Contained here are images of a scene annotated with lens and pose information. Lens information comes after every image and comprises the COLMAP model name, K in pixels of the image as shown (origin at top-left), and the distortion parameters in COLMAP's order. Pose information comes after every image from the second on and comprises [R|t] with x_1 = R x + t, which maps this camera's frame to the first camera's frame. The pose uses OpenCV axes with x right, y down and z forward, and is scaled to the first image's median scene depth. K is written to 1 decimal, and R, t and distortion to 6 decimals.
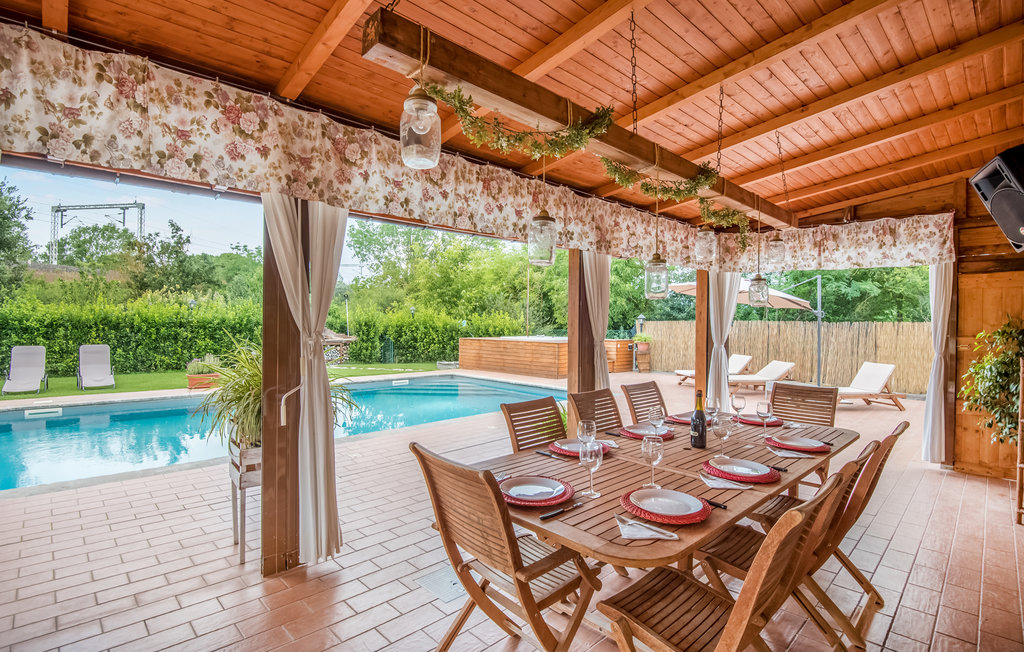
lens RADIAL K [[481.9, 0, 512.0], [0, 481.9, 326.0], [0, 0, 1]] dist [-0.022091, -0.000300]
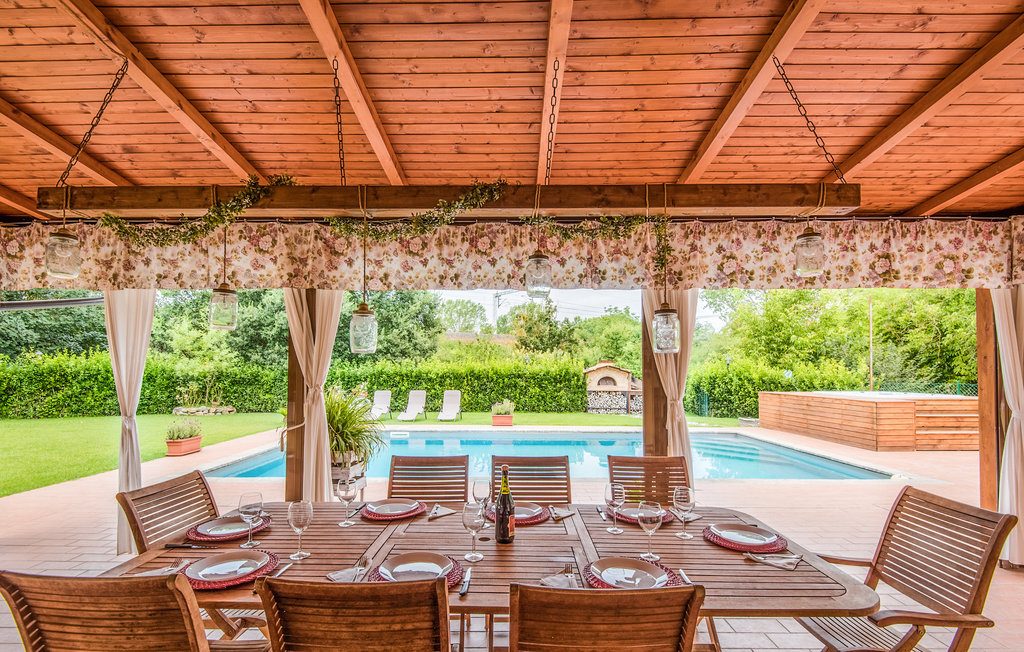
lens RADIAL K [[460.9, 0, 508.5], [0, 460.9, 354.9], [0, 0, 1]] dist [0.015123, -0.000324]
pose [[0.712593, -0.031901, -0.700852, 0.546584], [-0.000919, 0.998922, -0.046404, -0.007530], [0.701577, 0.033711, 0.711796, 0.287949]]
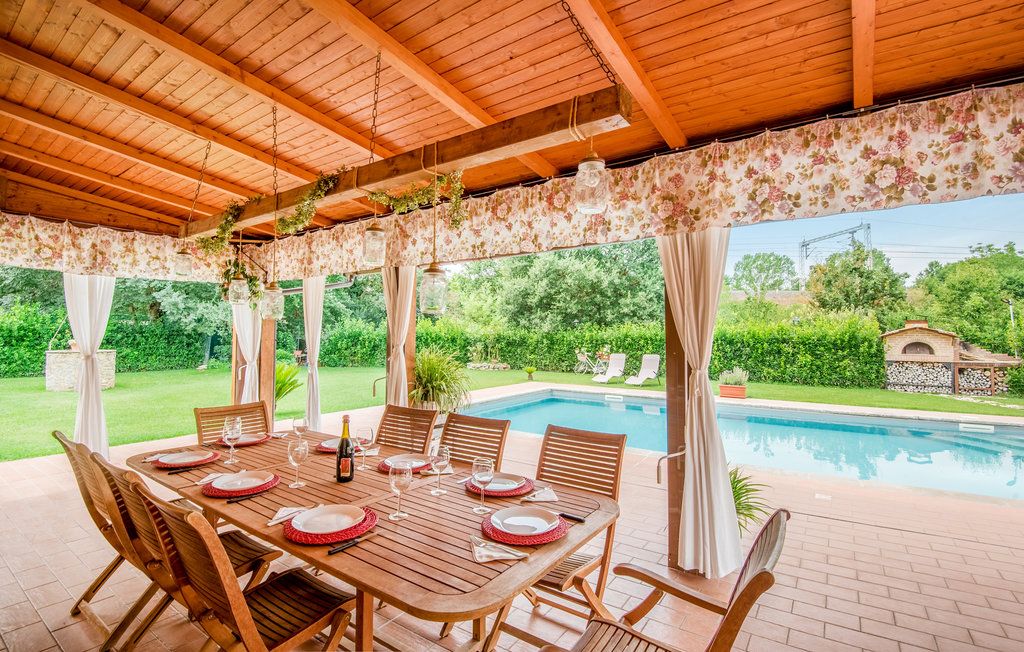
lens RADIAL K [[470.0, 0, 520.3], [0, 470.0, 303.9], [0, 0, 1]] dist [-0.000080, -0.019397]
pose [[0.194699, -0.070552, -0.978323, 0.780349], [-0.008921, 0.997241, -0.073692, -0.007146], [0.980823, 0.023075, 0.193532, 0.687753]]
